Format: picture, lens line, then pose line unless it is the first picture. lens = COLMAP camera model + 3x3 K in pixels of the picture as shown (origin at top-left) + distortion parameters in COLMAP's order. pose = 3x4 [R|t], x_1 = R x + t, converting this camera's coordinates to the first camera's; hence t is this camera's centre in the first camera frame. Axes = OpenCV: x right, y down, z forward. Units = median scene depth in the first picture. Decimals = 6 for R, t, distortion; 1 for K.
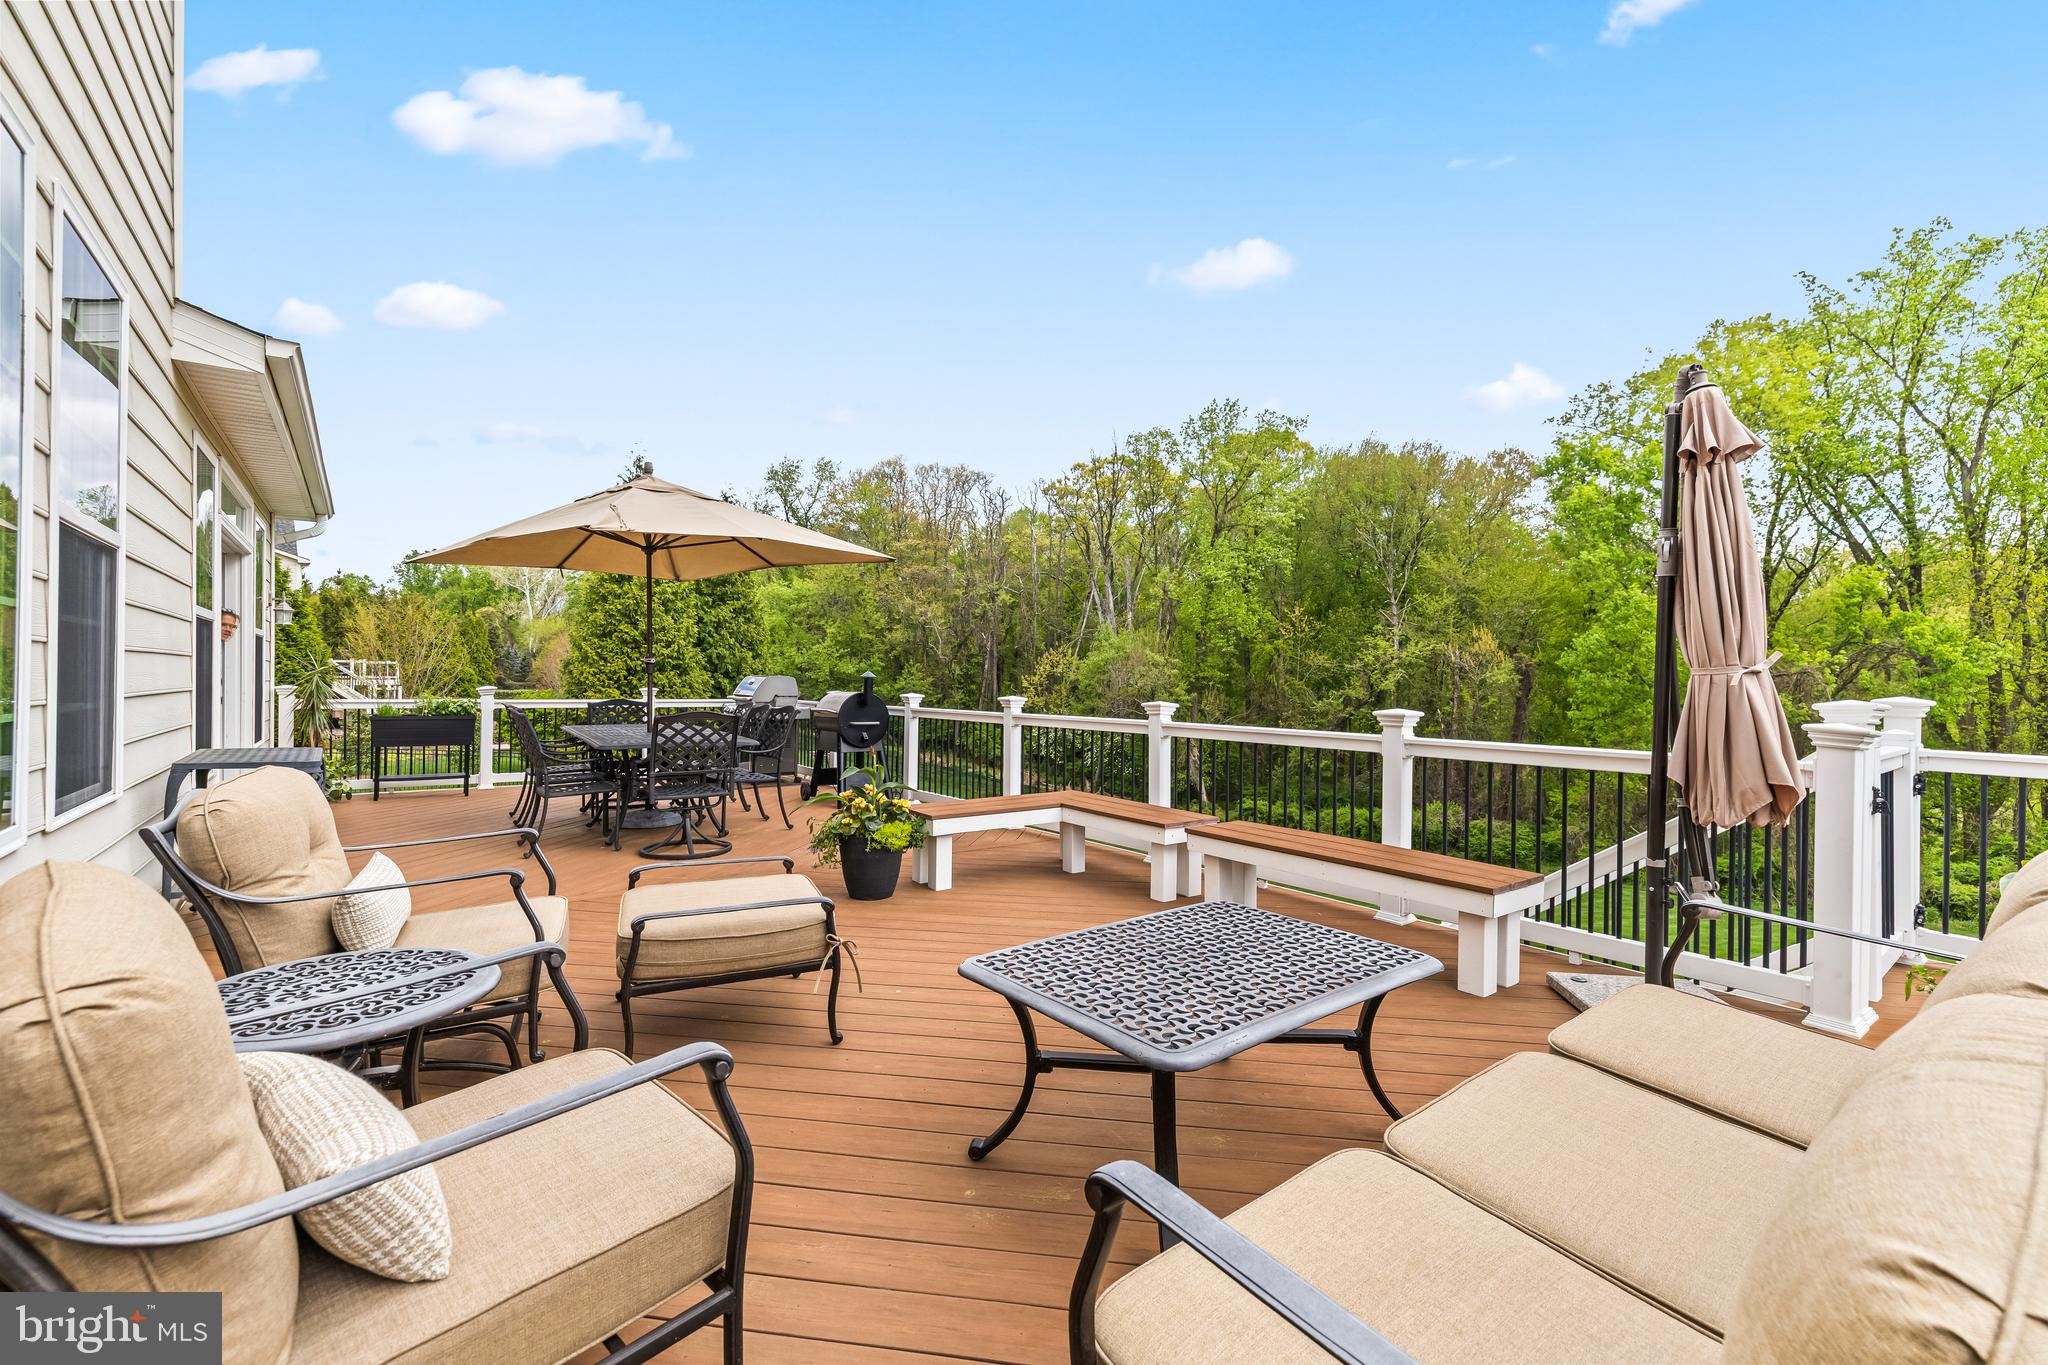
lens RADIAL K [[860.9, 0, 1026.5], [0, 860.9, 677.2], [0, 0, 1]] dist [-0.001269, 0.000029]
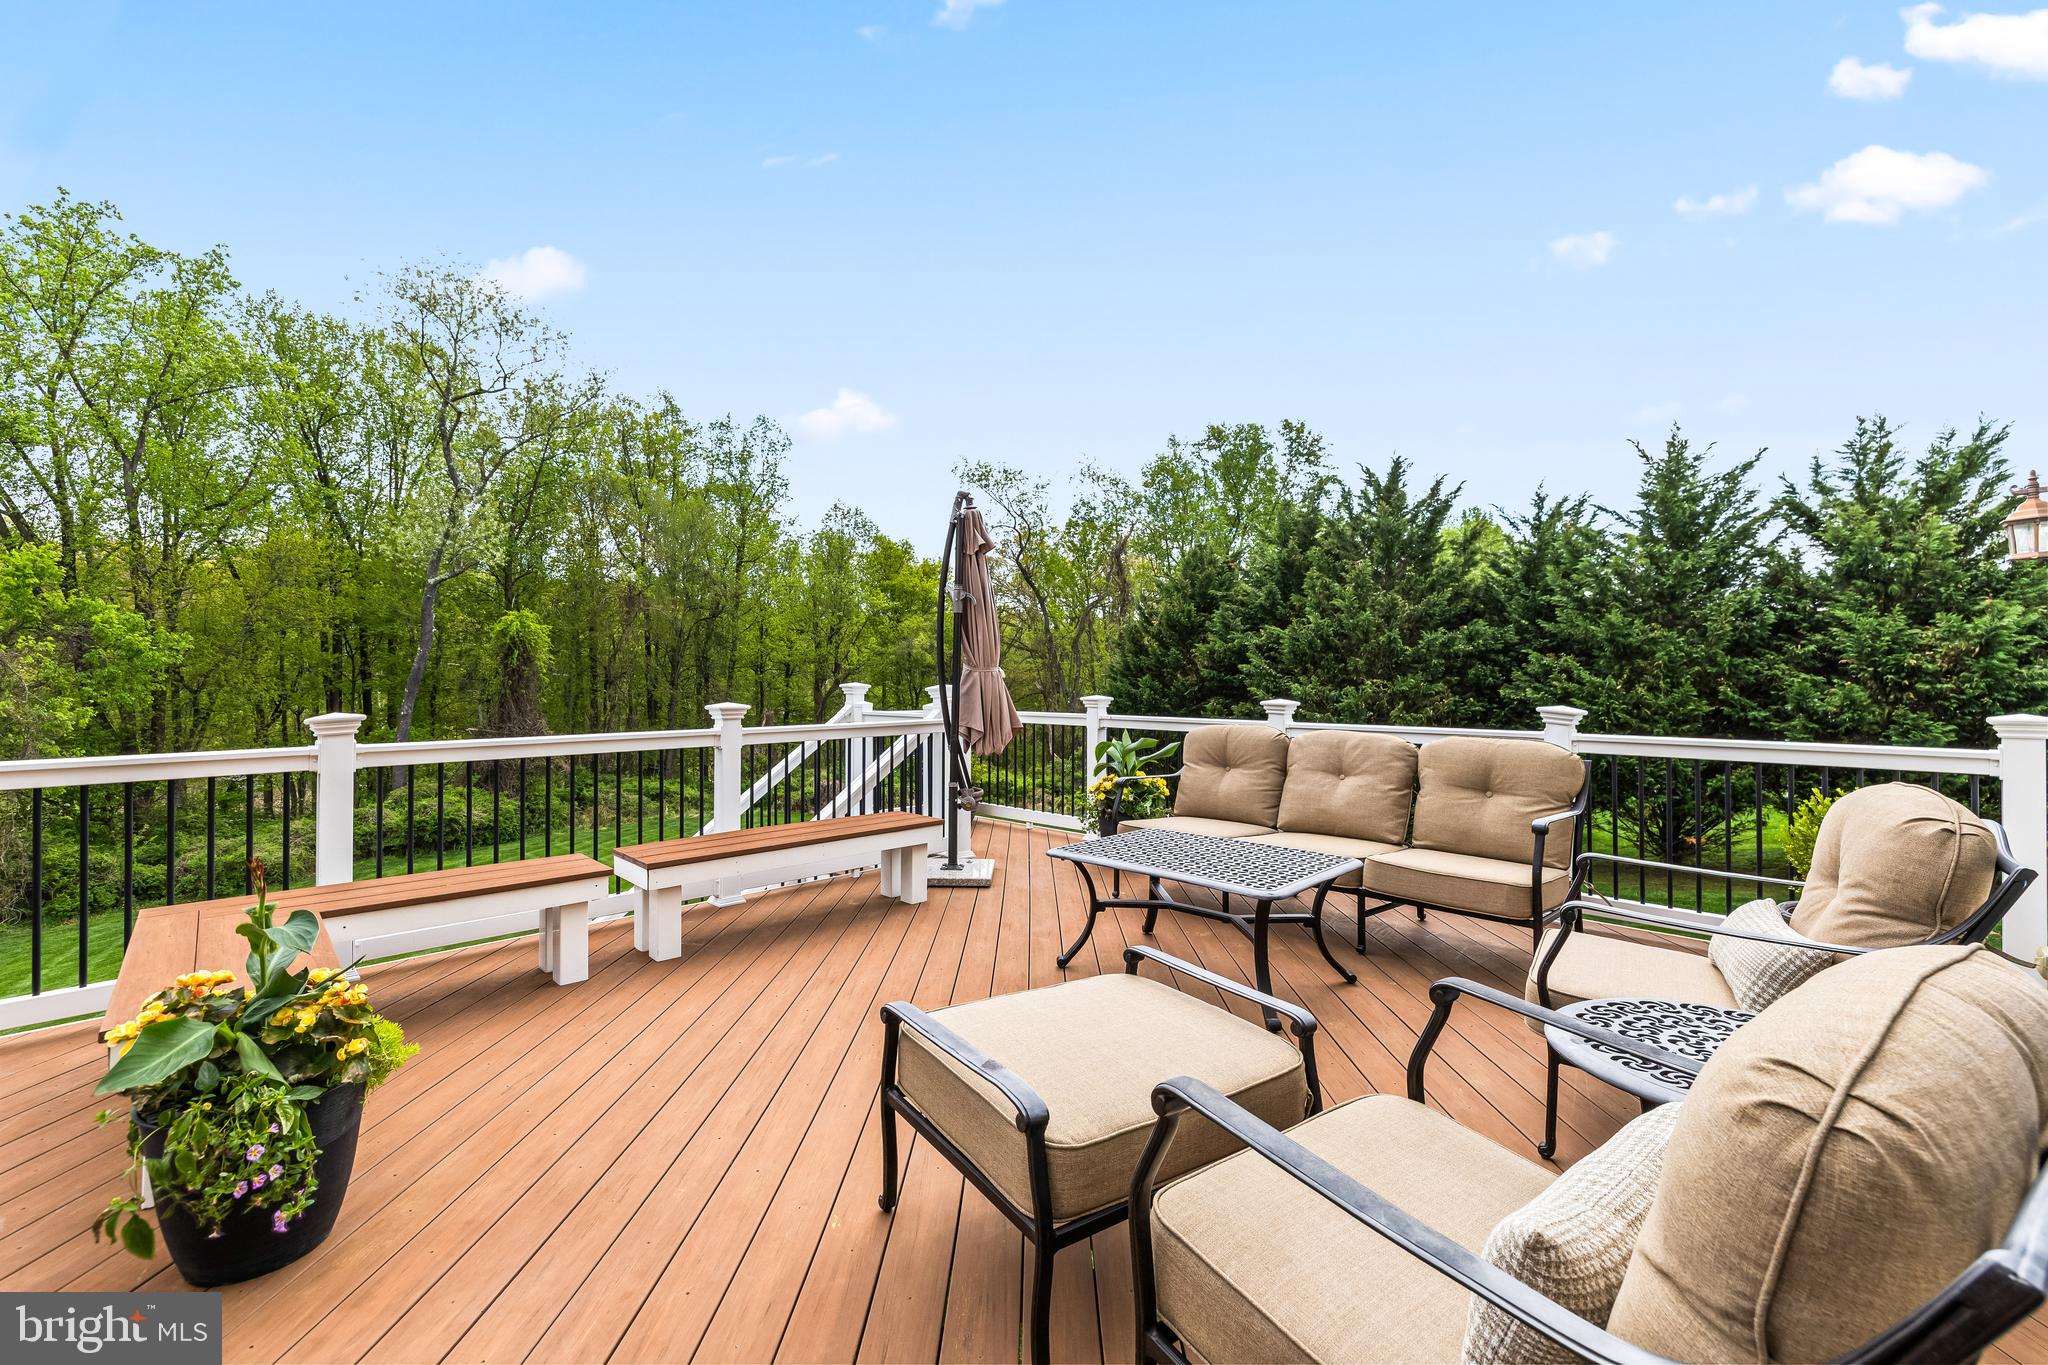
lens RADIAL K [[860.9, 0, 1026.5], [0, 860.9, 677.2], [0, 0, 1]] dist [-0.001269, 0.000029]
pose [[-0.152093, -0.007895, 0.988335, -0.520952], [-0.007388, 0.999949, 0.006850, -0.003888], [-0.988339, -0.006260, -0.152144, 0.621062]]
